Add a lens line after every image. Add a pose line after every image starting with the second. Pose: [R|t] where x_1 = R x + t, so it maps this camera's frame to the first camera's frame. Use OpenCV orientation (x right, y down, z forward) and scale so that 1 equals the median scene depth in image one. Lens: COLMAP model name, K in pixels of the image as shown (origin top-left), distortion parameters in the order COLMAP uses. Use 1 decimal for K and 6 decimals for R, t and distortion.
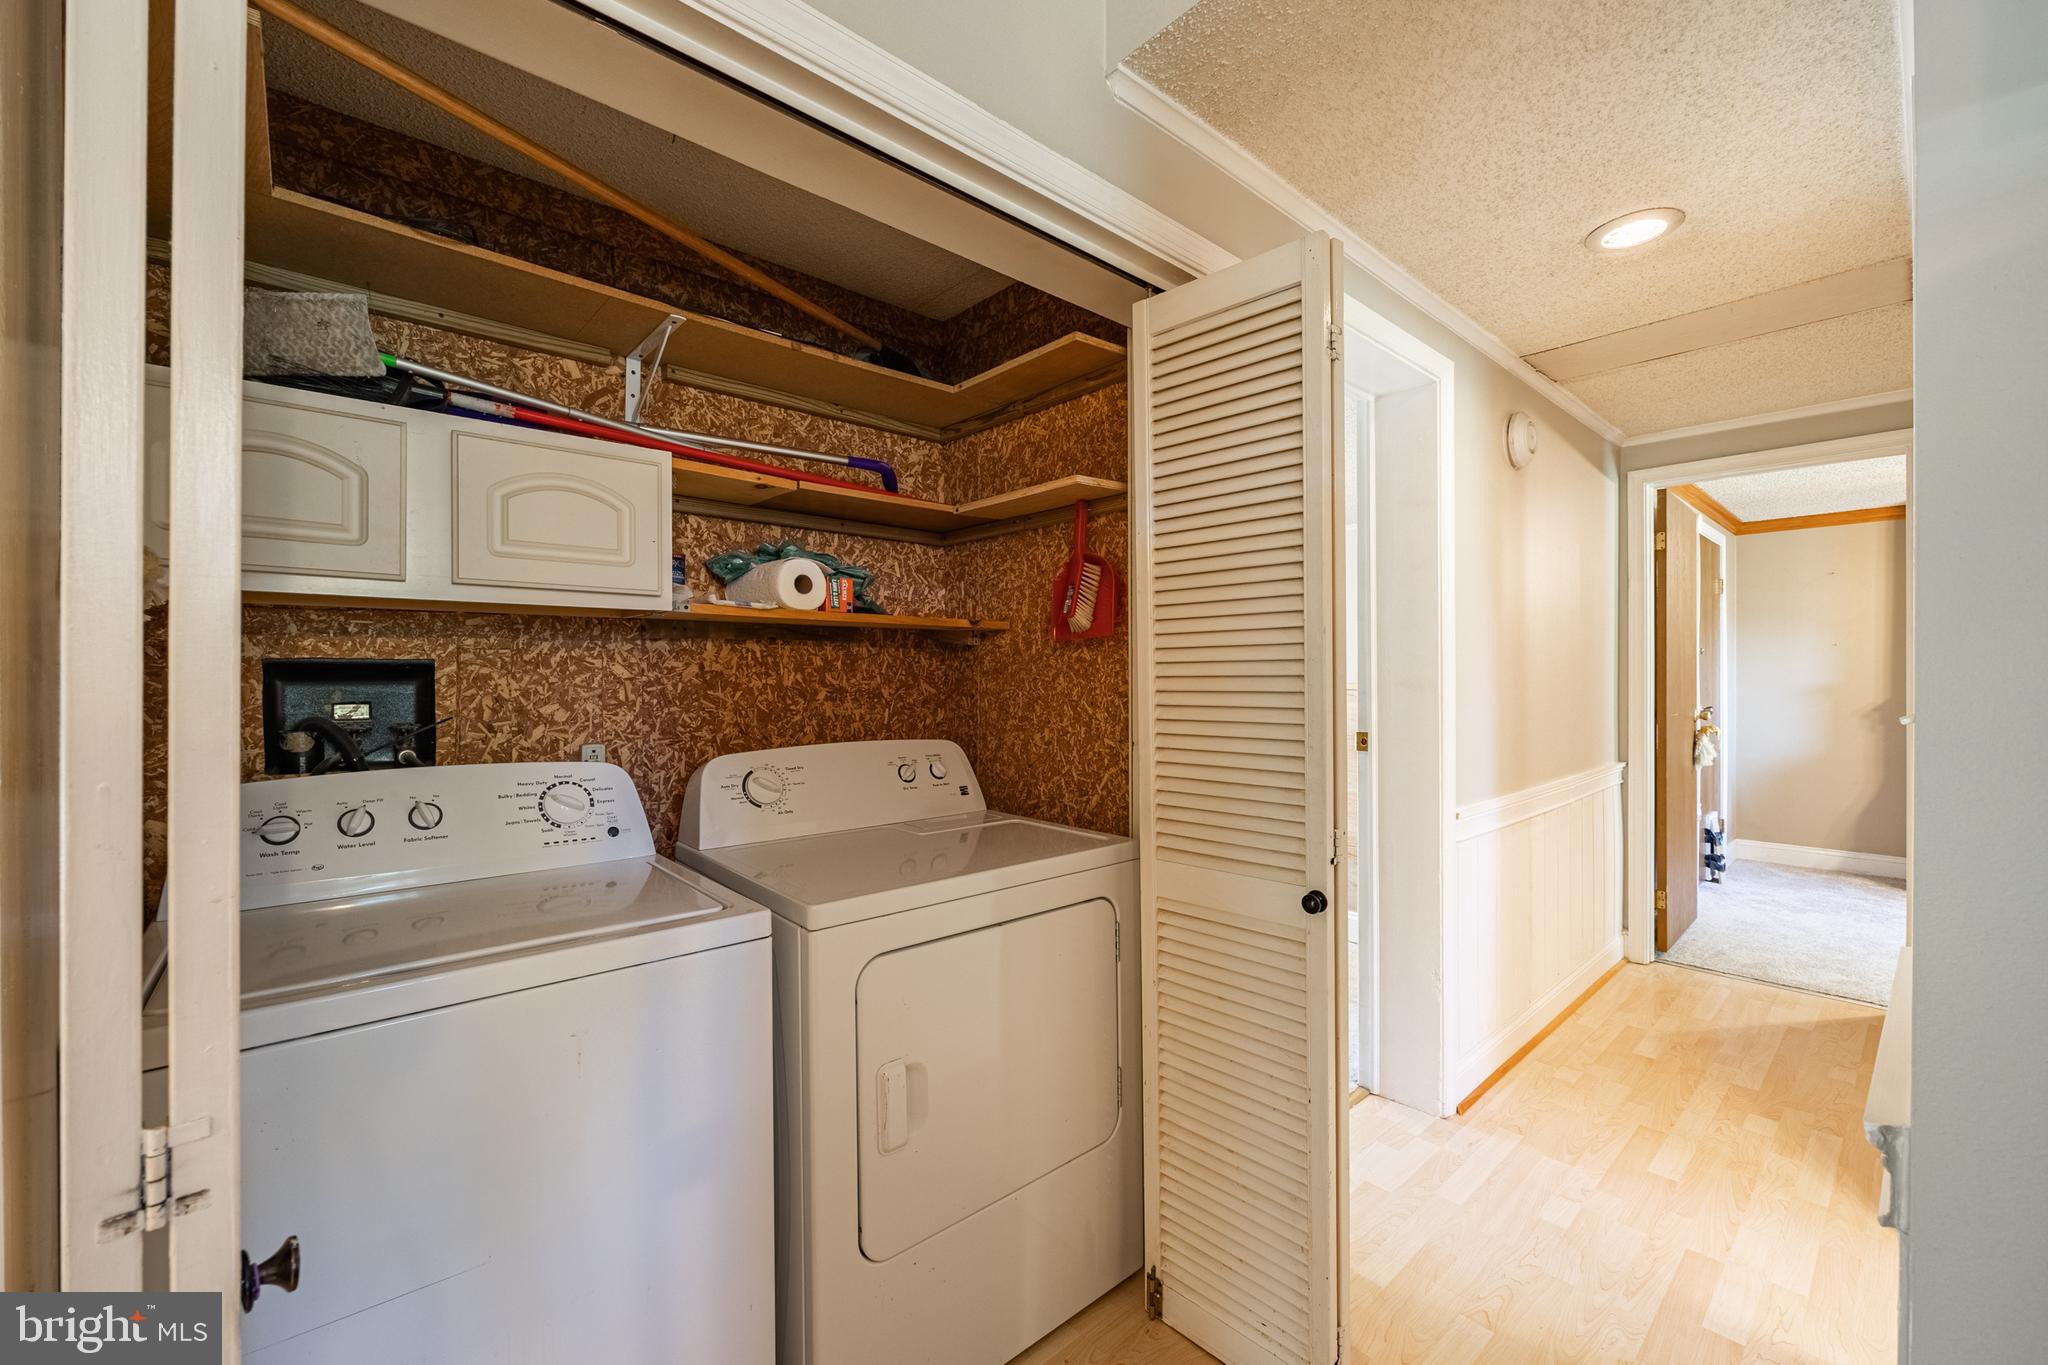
lens RADIAL K [[815.7, 0, 1025.2], [0, 815.7, 675.1], [0, 0, 1]] dist [-0.005285, -0.000126]
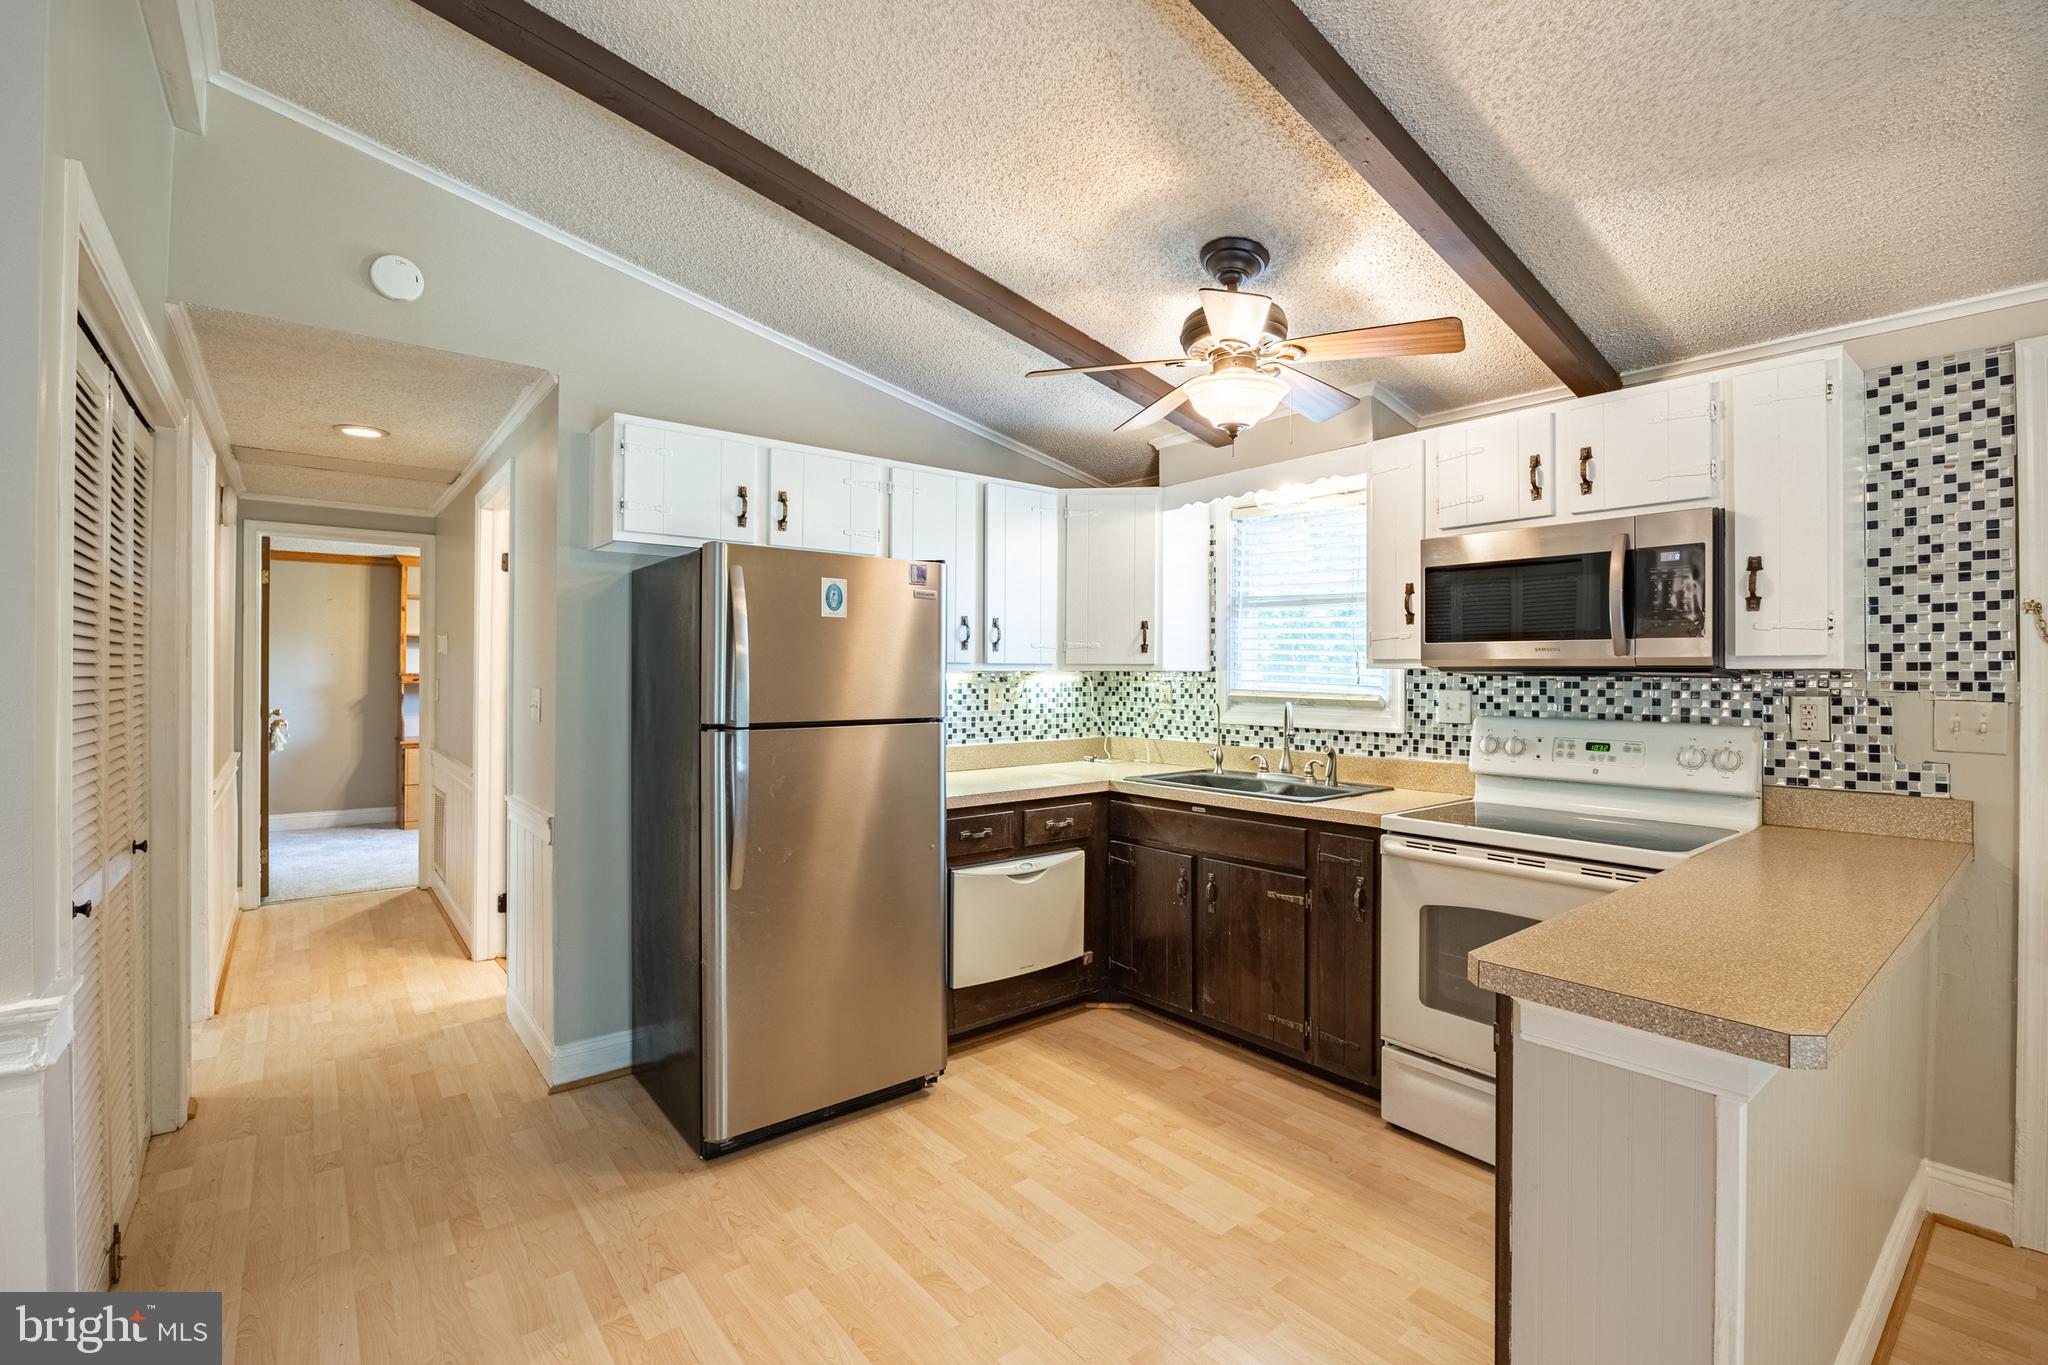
lens RADIAL K [[886.9, 0, 1025.8], [0, 886.9, 668.6], [0, 0, 1]] dist [-0.028690, 0.004258]
pose [[0.035626, 0.003366, 0.999360, -0.685736], [-0.006391, 0.999975, -0.003140, -0.029815], [-0.999345, -0.006275, 0.035646, -0.312713]]
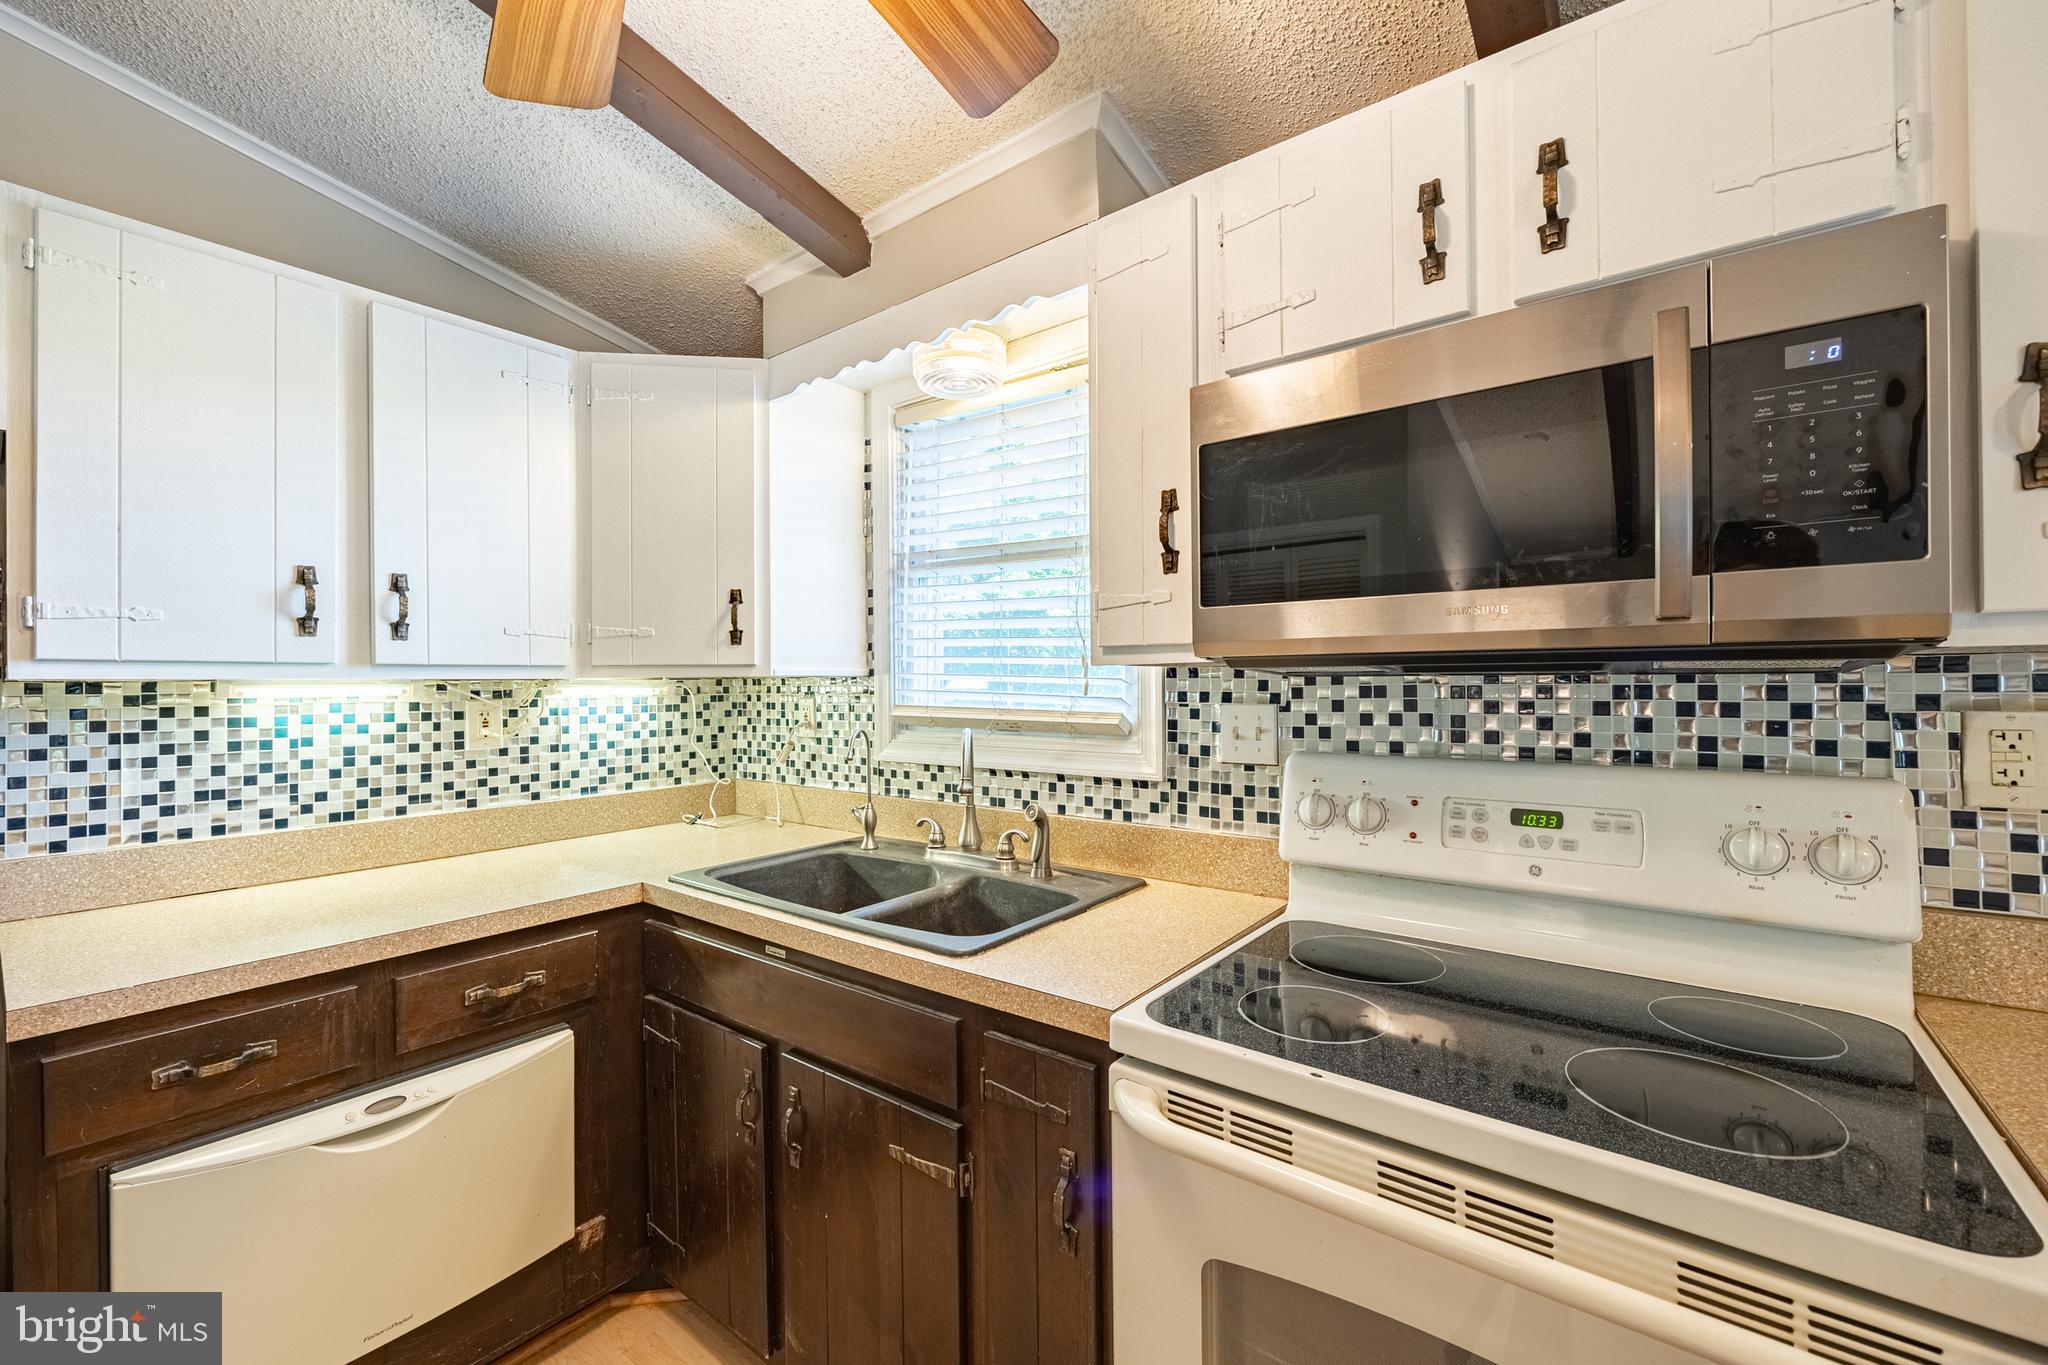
lens RADIAL K [[815.7, 0, 1023.4], [0, 815.7, 681.6], [0, 0, 1]] dist [-0.005285, -0.000126]
pose [[-0.193945, 0.000422, 0.981012, -0.111361], [0.005601, 0.999984, 0.000677, -0.026294], [-0.980996, 0.005626, -0.193945, -0.539331]]
